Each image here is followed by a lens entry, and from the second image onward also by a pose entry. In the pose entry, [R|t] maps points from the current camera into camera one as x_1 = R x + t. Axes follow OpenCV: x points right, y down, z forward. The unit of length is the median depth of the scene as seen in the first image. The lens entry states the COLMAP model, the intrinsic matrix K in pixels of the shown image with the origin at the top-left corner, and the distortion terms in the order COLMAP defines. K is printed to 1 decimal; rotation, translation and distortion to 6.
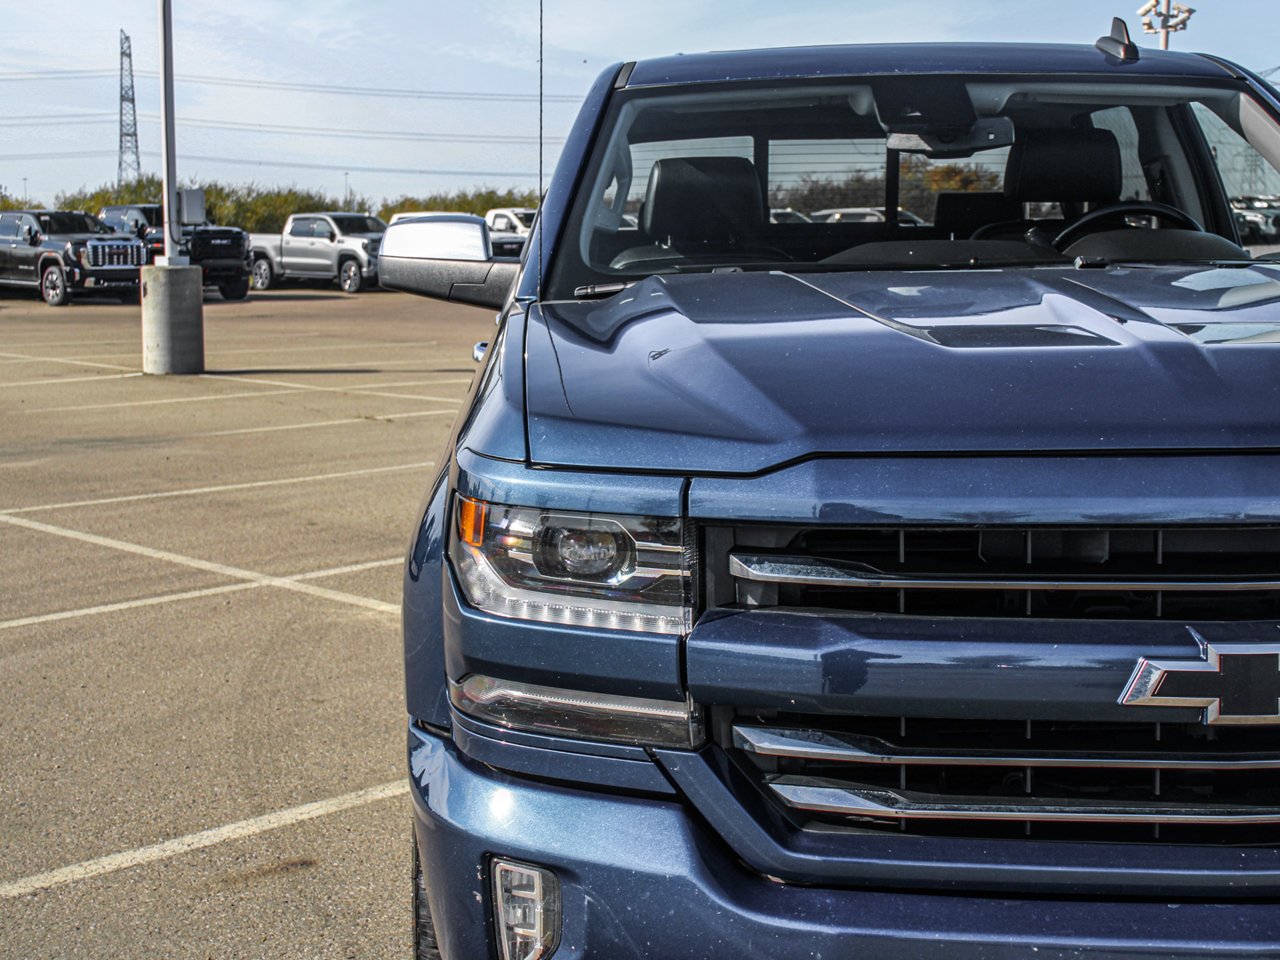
lens RADIAL K [[1800.9, 0, 589.2], [0, 1800.9, 479.9], [0, 0, 1]] dist [0.008900, -0.012974]
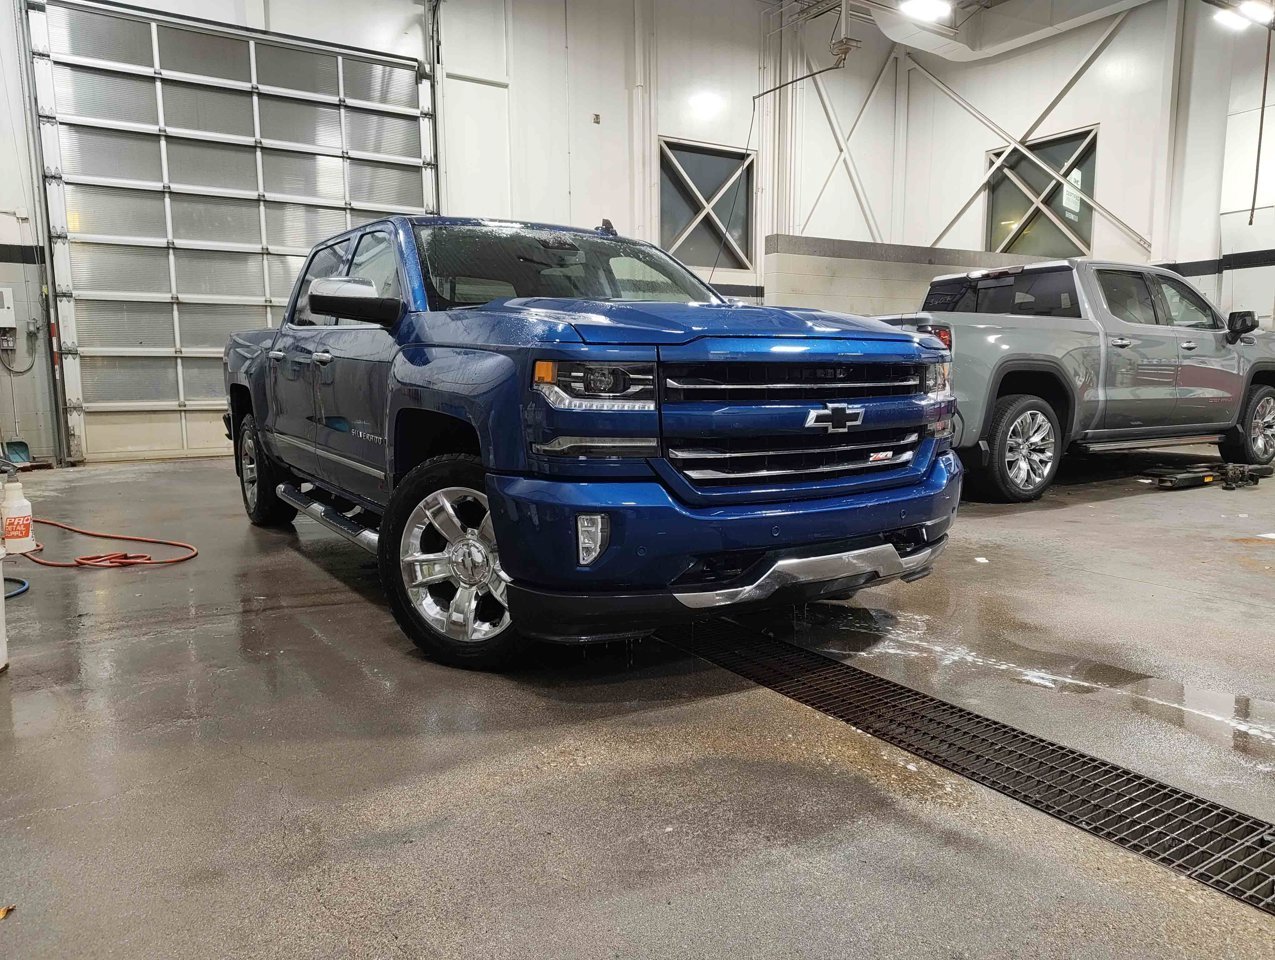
lens RADIAL K [[890.4, 0, 637.5], [0, 890.4, 480.0], [0, 0, 1]] dist [0.008292, -0.000074]
pose [[0.829877, -0.056346, 0.555094, -0.063497], [0.066515, 0.997784, 0.001841, 0.017293], [-0.553967, 0.035394, 0.831786, 0.000214]]
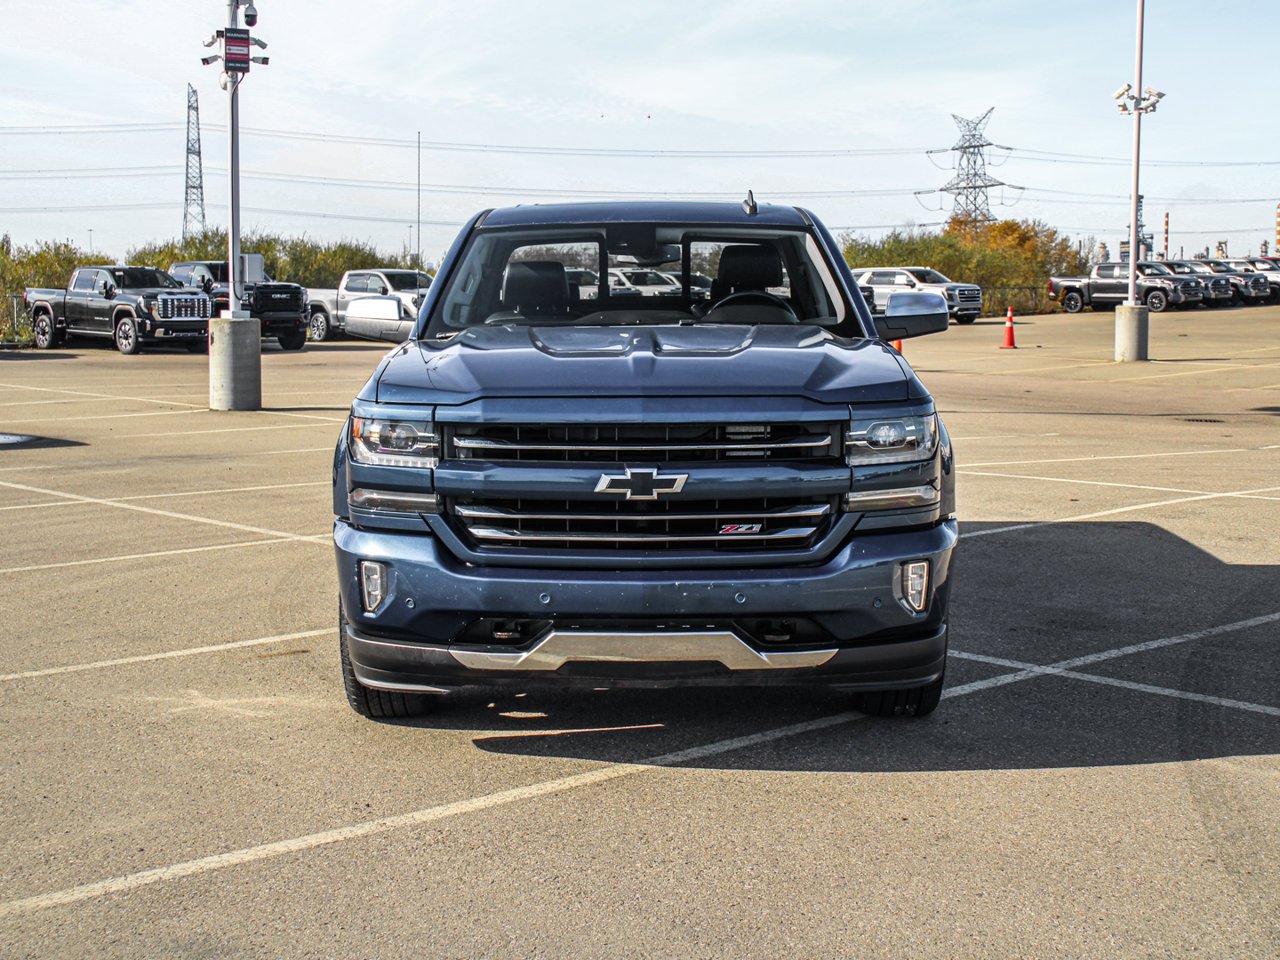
lens RADIAL K [[1800.9, 0, 589.2], [0, 1800.9, 479.9], [0, 0, 1]] dist [0.008900, -0.012974]
pose [[0.999447, 0.009417, -0.031879, 0.034316], [-0.010362, 0.999508, -0.029598, 0.017105], [0.031585, 0.029912, 0.999053, -0.149236]]
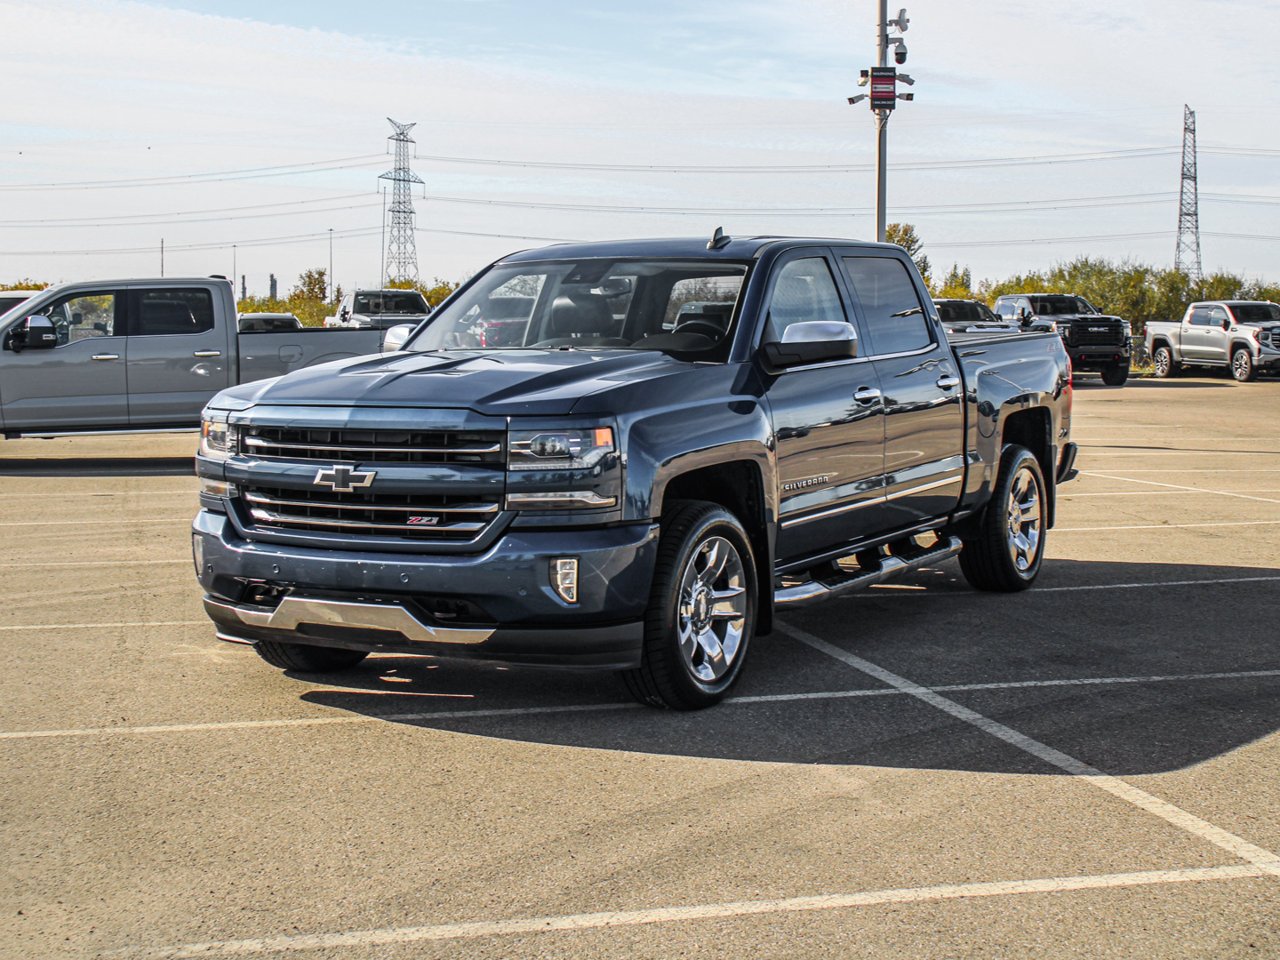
lens RADIAL K [[1885.5, 0, 640.0], [0, 1885.5, 480.0], [0, 0, 1]] dist [0.015247, 0.006111]
pose [[0.870861, 0.046228, -0.489350, 0.224269], [-0.071009, 0.996956, -0.032190, 0.017086], [0.486373, 0.062781, 0.871493, -0.149536]]
